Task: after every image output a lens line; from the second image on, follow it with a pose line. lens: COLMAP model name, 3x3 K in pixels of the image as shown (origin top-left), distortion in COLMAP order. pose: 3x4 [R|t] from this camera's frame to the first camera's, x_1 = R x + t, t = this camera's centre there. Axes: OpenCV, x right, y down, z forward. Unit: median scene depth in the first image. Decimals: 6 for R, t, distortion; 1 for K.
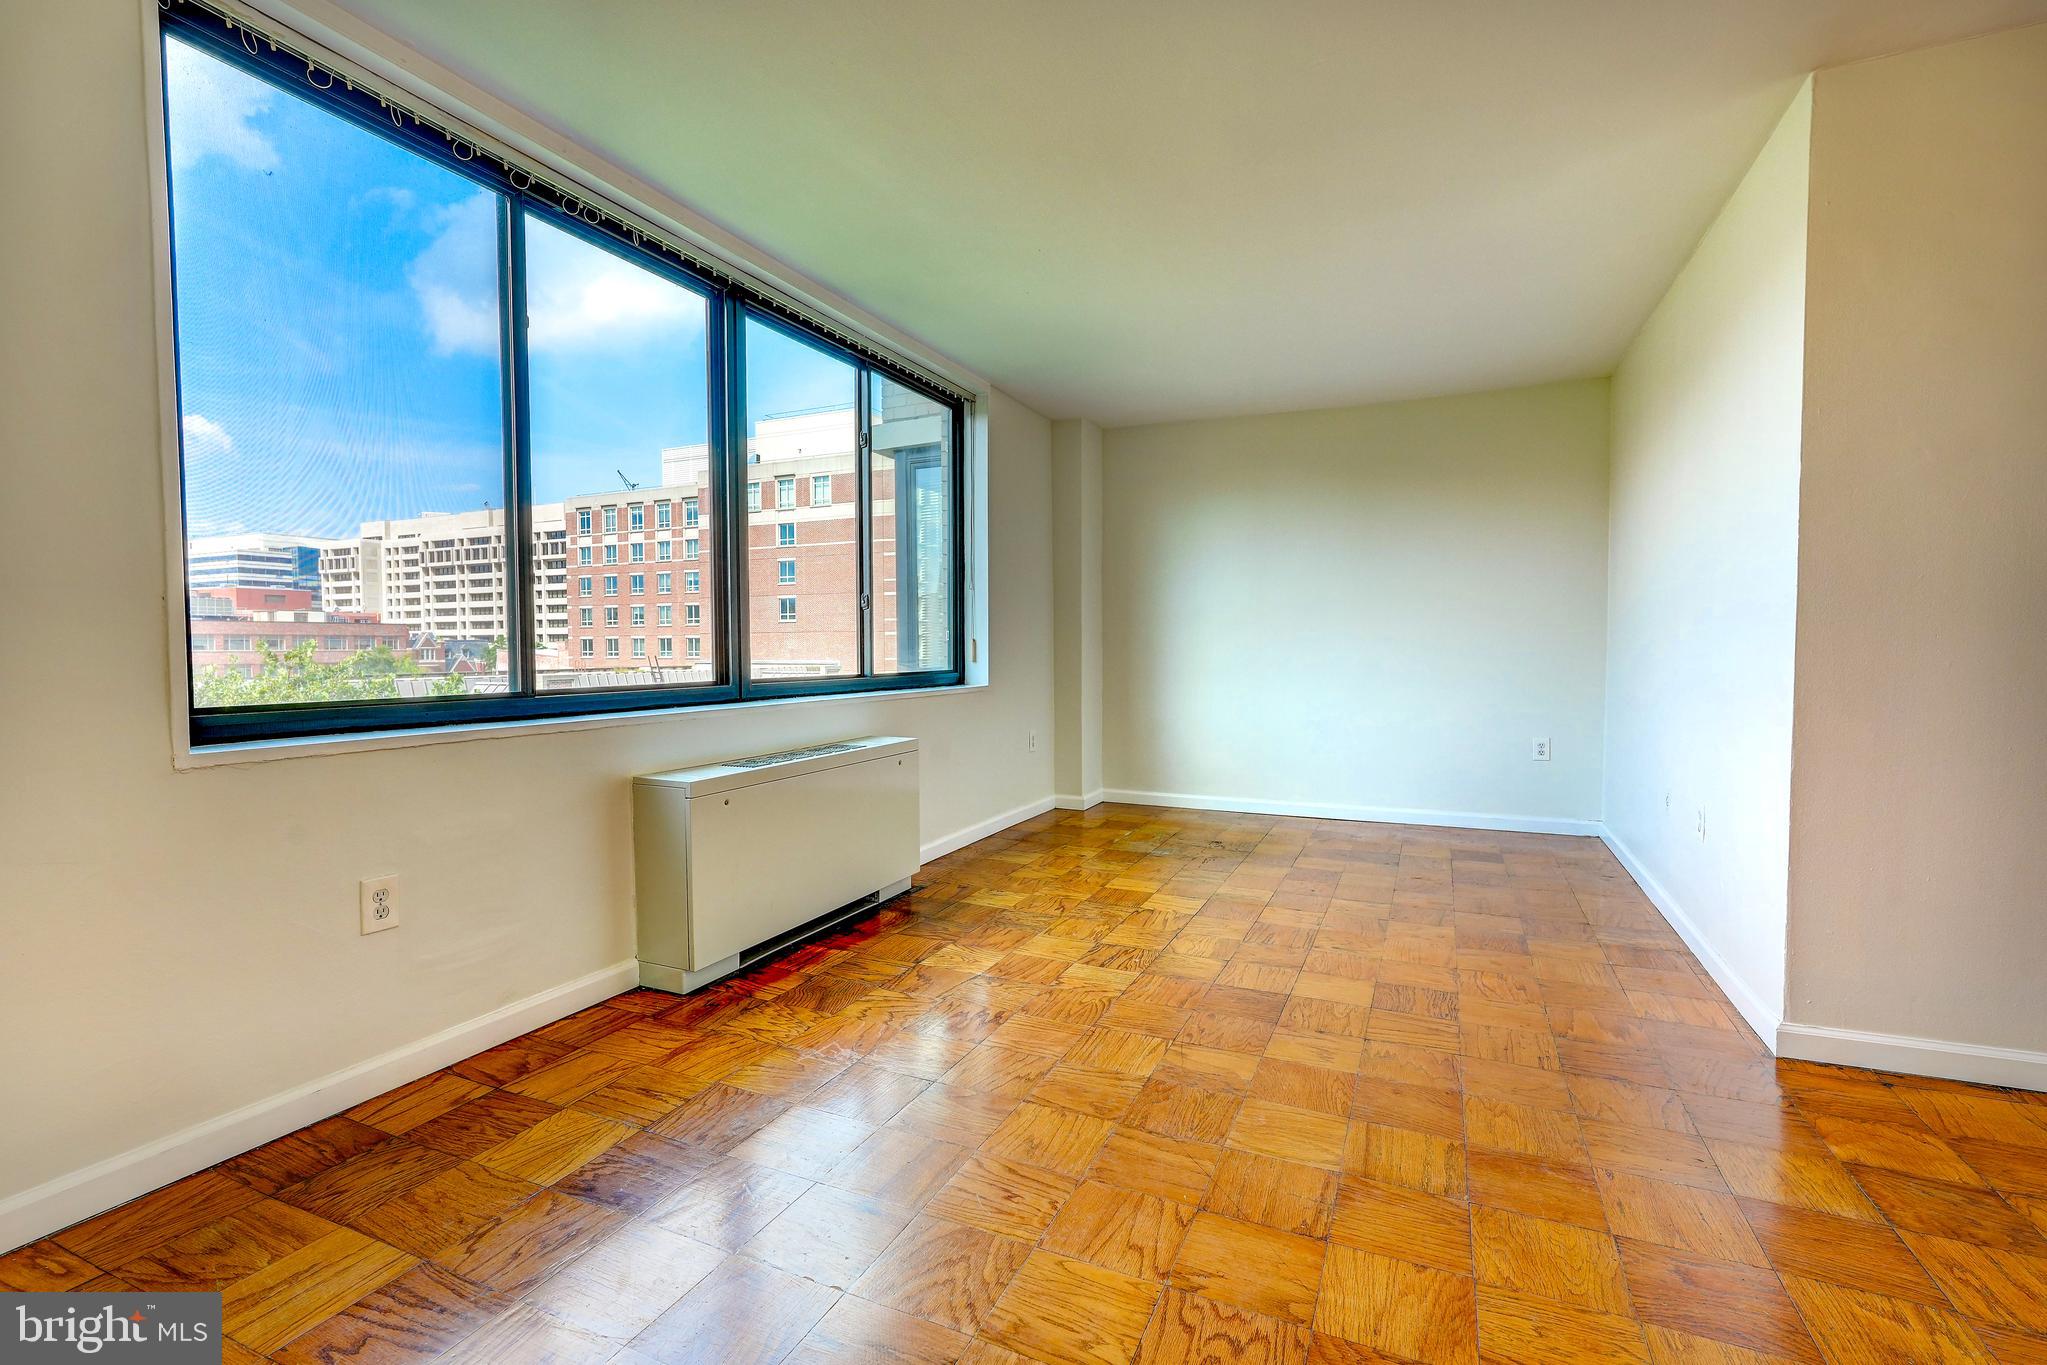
lens RADIAL K [[921.6, 0, 1026.9], [0, 921.6, 679.8], [0, 0, 1]] dist [-0.020932, 0.011572]
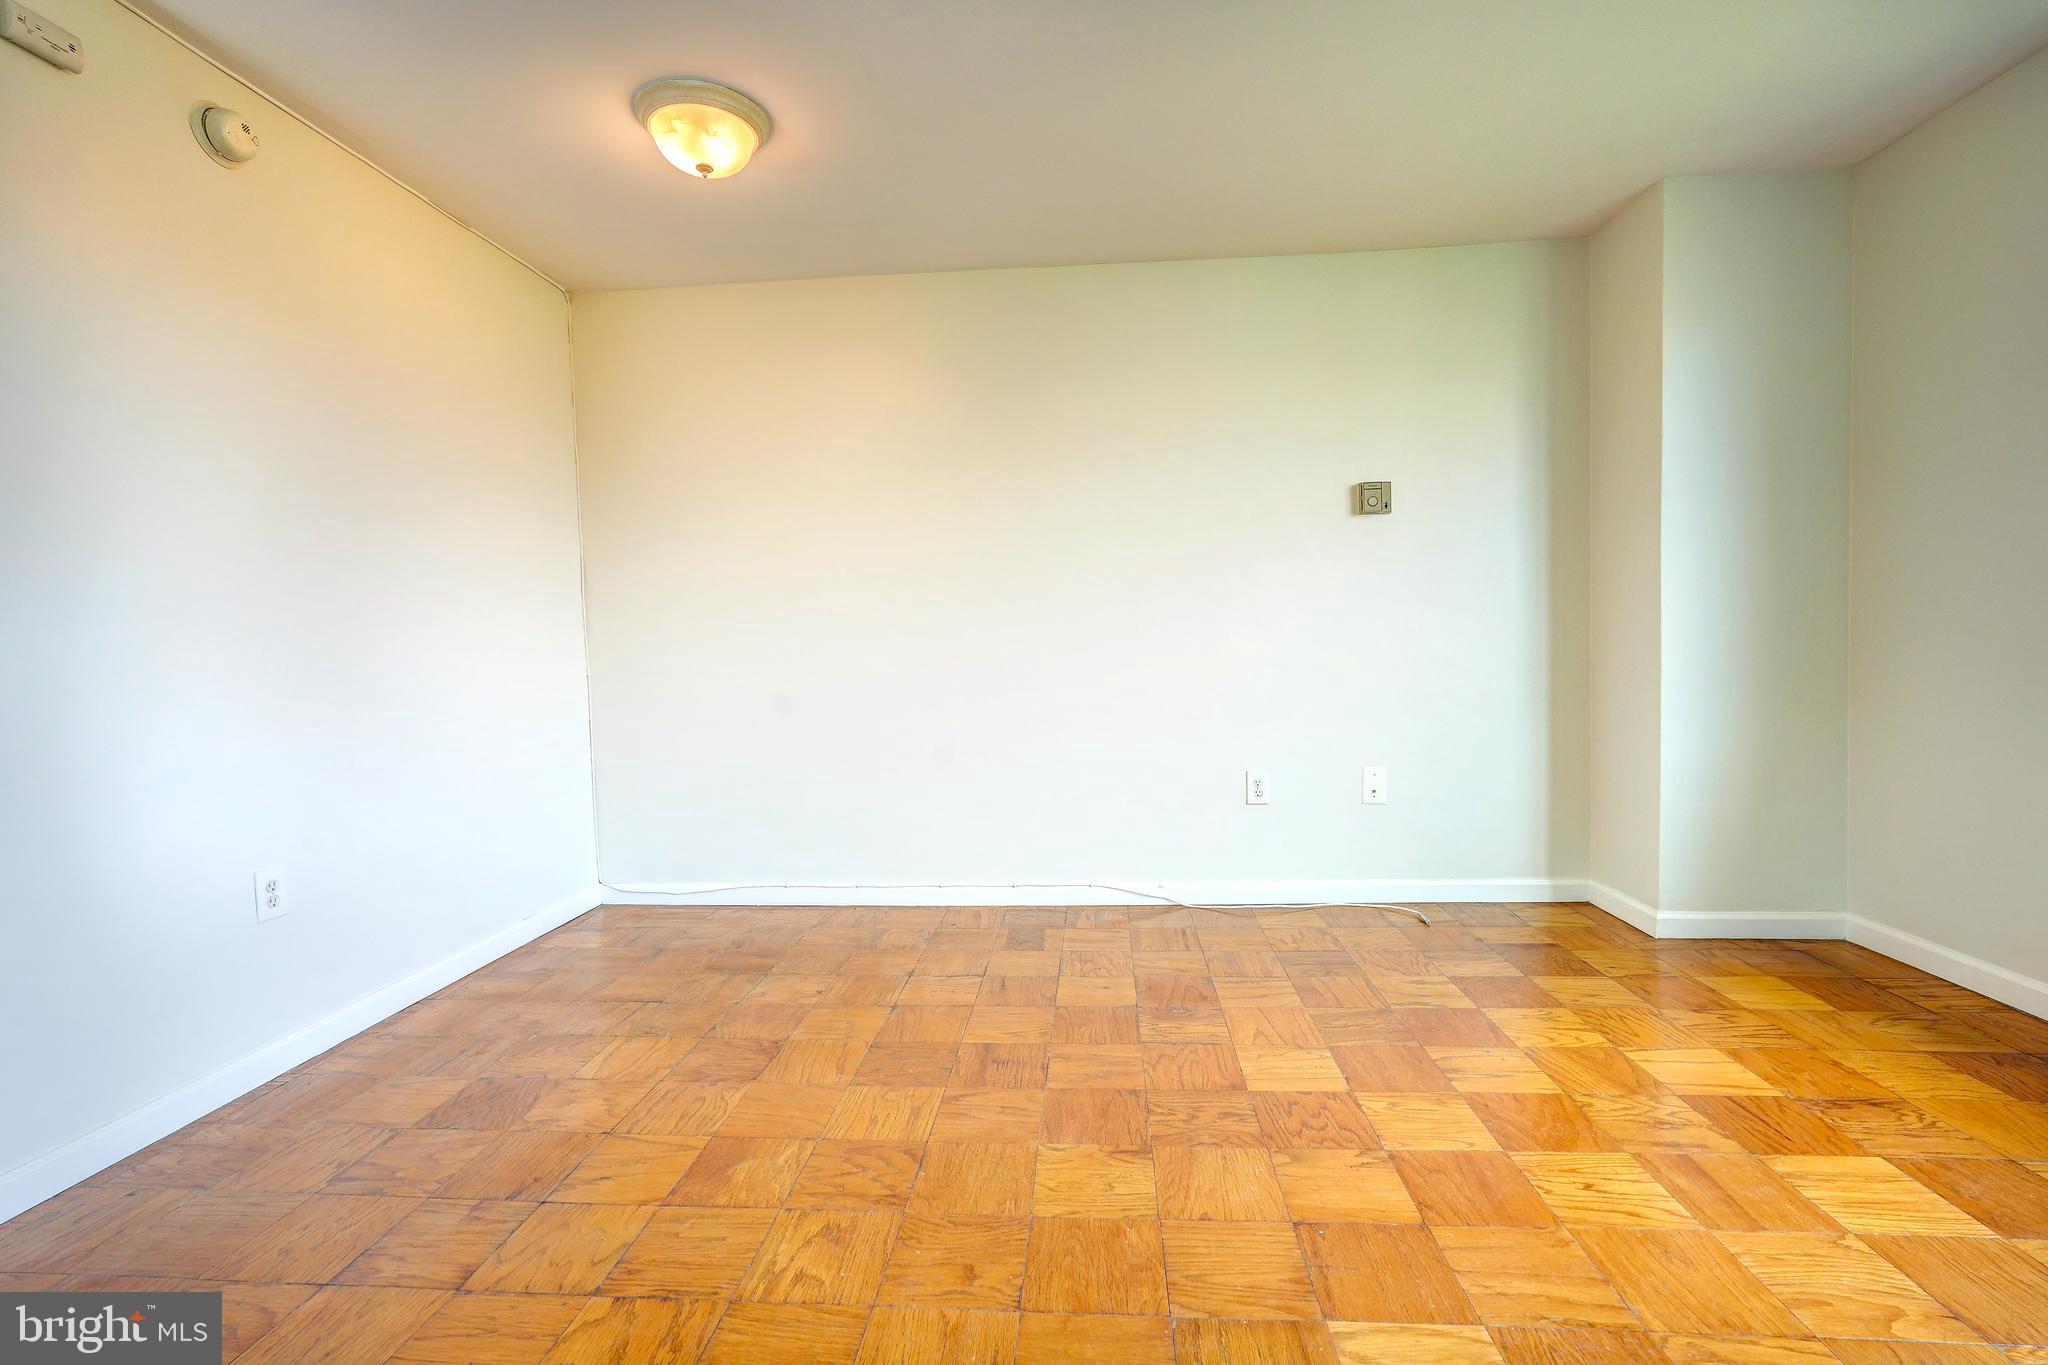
lens RADIAL K [[902.2, 0, 1026.6], [0, 902.2, 680.9], [0, 0, 1]] dist [-0.022701, 0.012033]
pose [[-0.942078, 0.038000, -0.333235, 0.343453], [0.013192, 0.996990, 0.076397, -0.021705], [0.335135, 0.067576, -0.939744, 0.675424]]
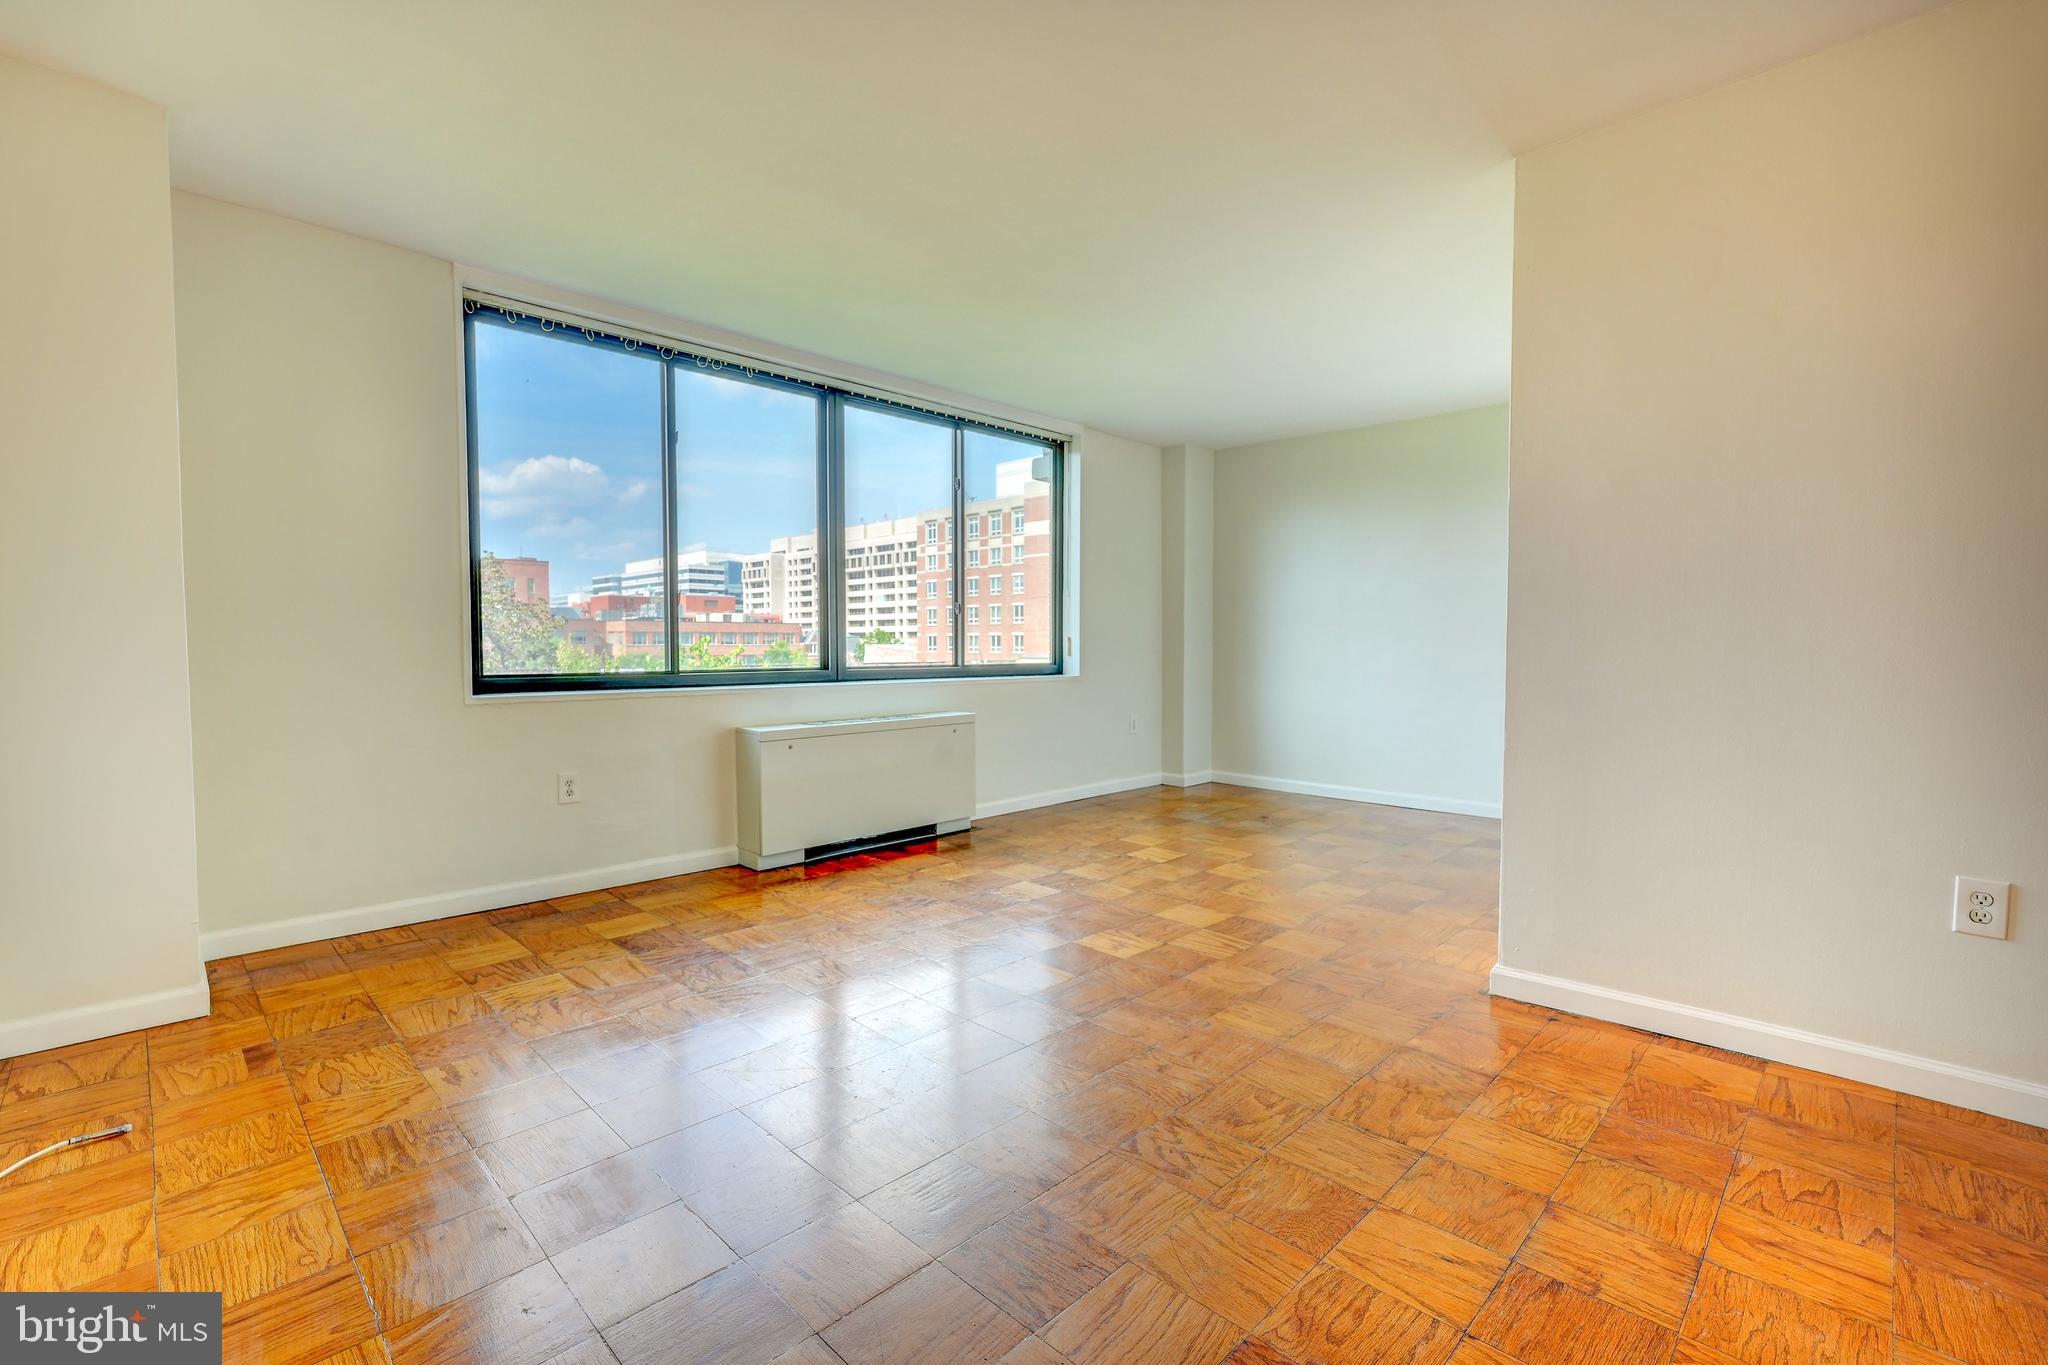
lens RADIAL K [[902.2, 0, 1026.6], [0, 902.2, 680.9], [0, 0, 1]] dist [-0.022701, 0.012033]
pose [[0.937329, 0.017687, -0.347997, 0.360556], [-0.015676, 0.999840, 0.008594, 0.004867], [0.348093, -0.002600, 0.937456, -0.158815]]
